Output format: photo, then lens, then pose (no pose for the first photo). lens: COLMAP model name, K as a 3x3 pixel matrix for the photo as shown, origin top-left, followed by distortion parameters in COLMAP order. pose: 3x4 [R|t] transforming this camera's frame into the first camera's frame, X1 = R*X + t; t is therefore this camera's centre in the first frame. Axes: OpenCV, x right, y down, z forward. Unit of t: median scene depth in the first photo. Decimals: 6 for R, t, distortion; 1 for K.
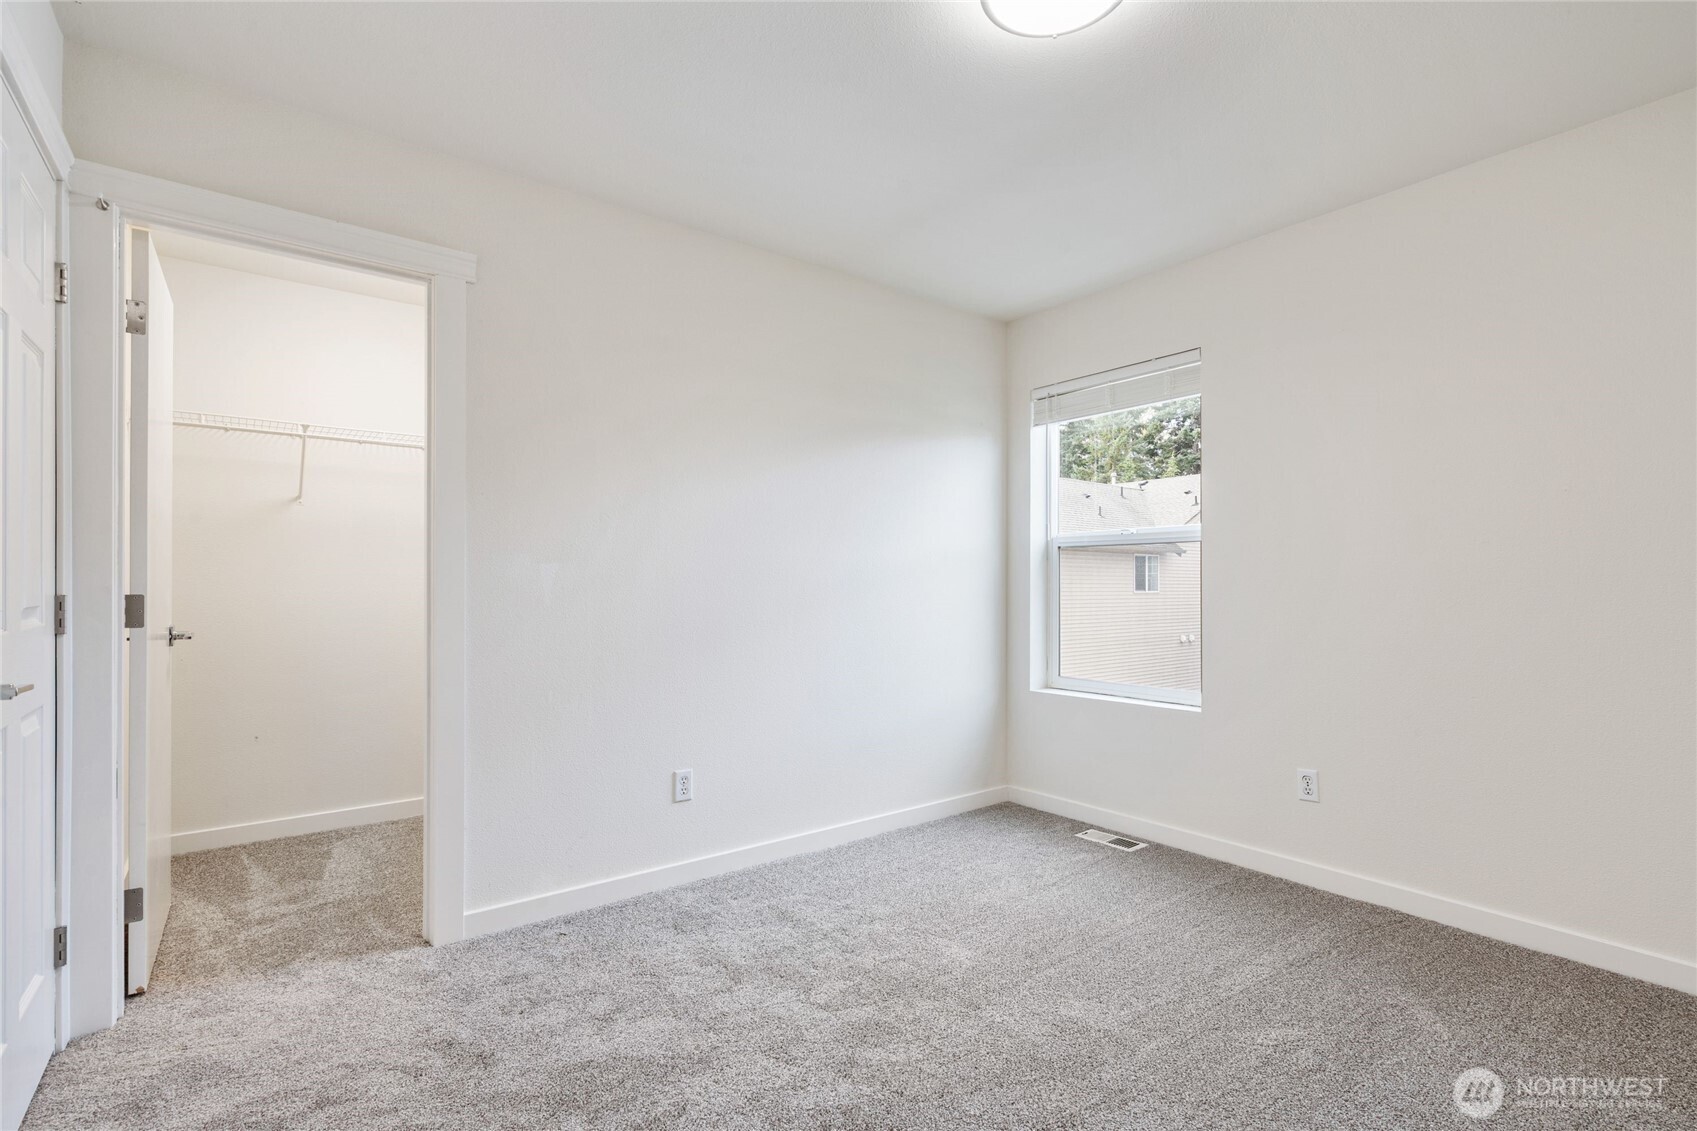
lens RADIAL K [[778.7, 0, 844.1], [0, 778.7, 579.6], [0, 0, 1]] dist [0.001725, -0.000509]
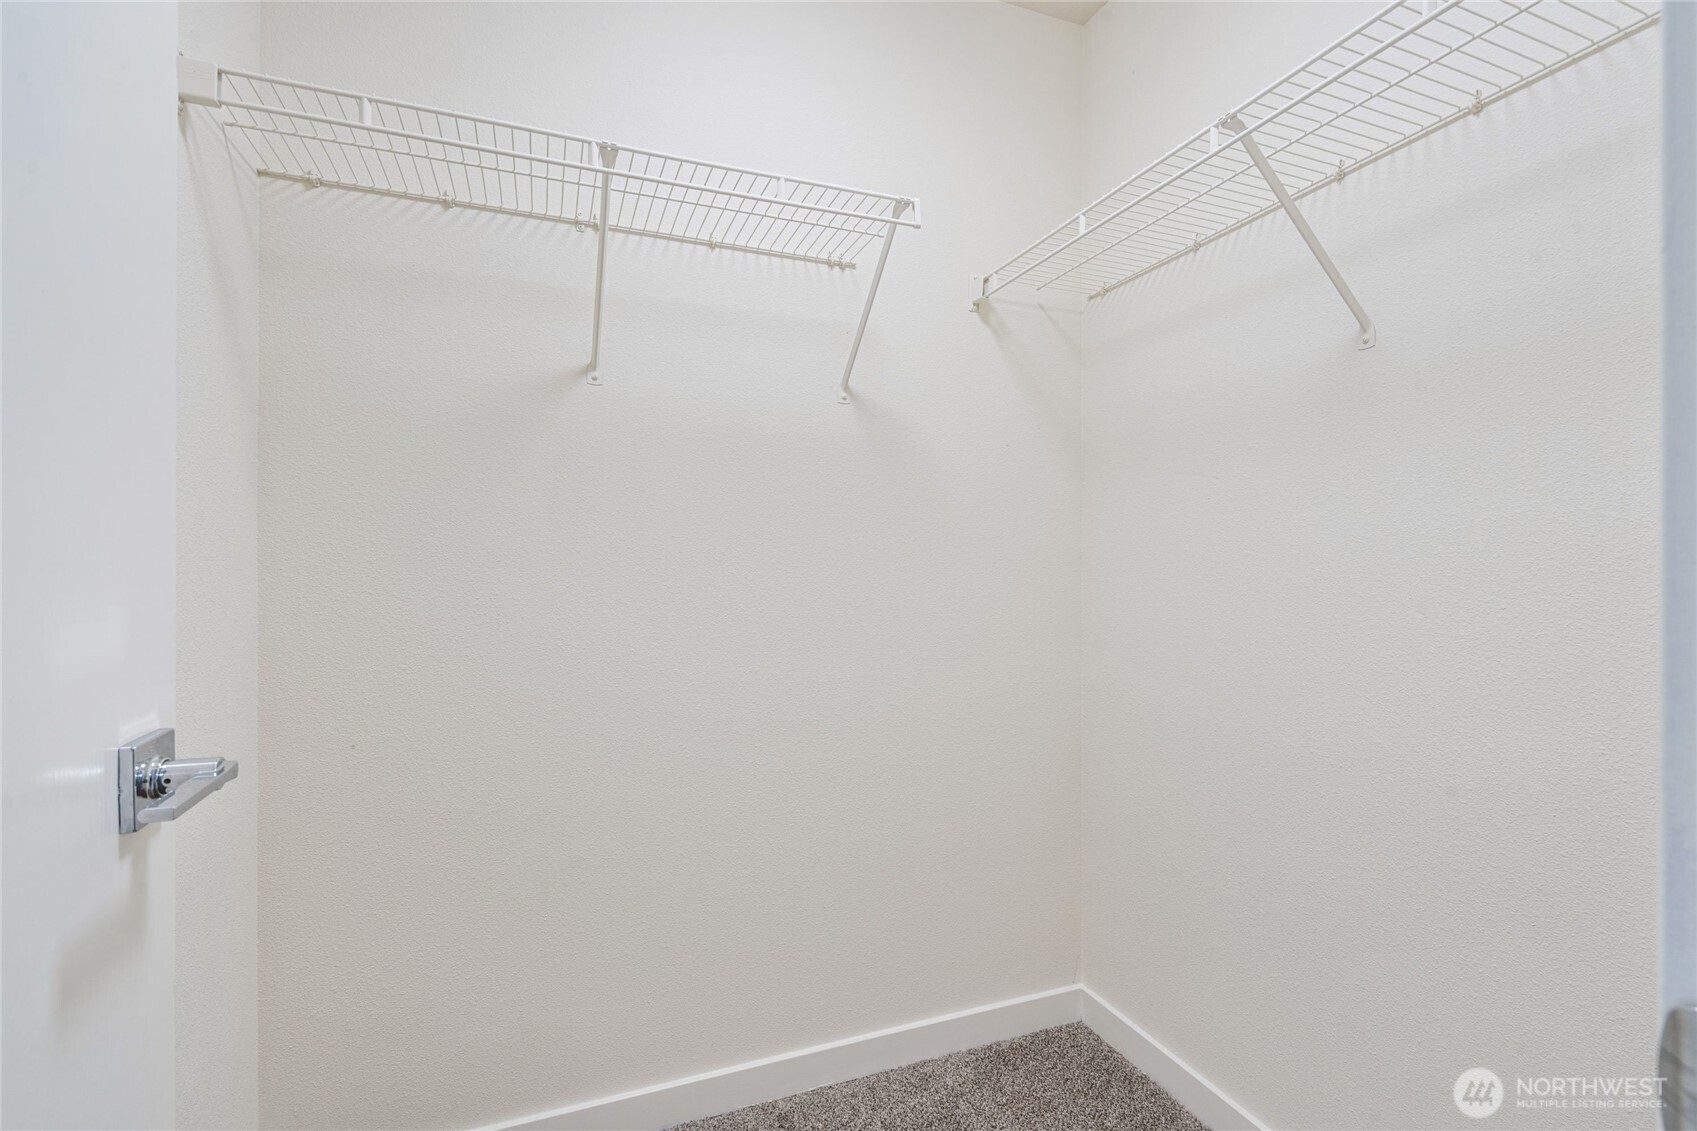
lens RADIAL K [[780.2, 0, 848.5], [0, 780.2, 565.5], [0, 0, 1]] dist [0.001097, 0.001161]
pose [[0.960735, 0.002505, -0.277455, -0.442955], [-0.001052, 0.999985, 0.005385, 0.003183], [0.277464, -0.004881, 0.960724, 0.623357]]
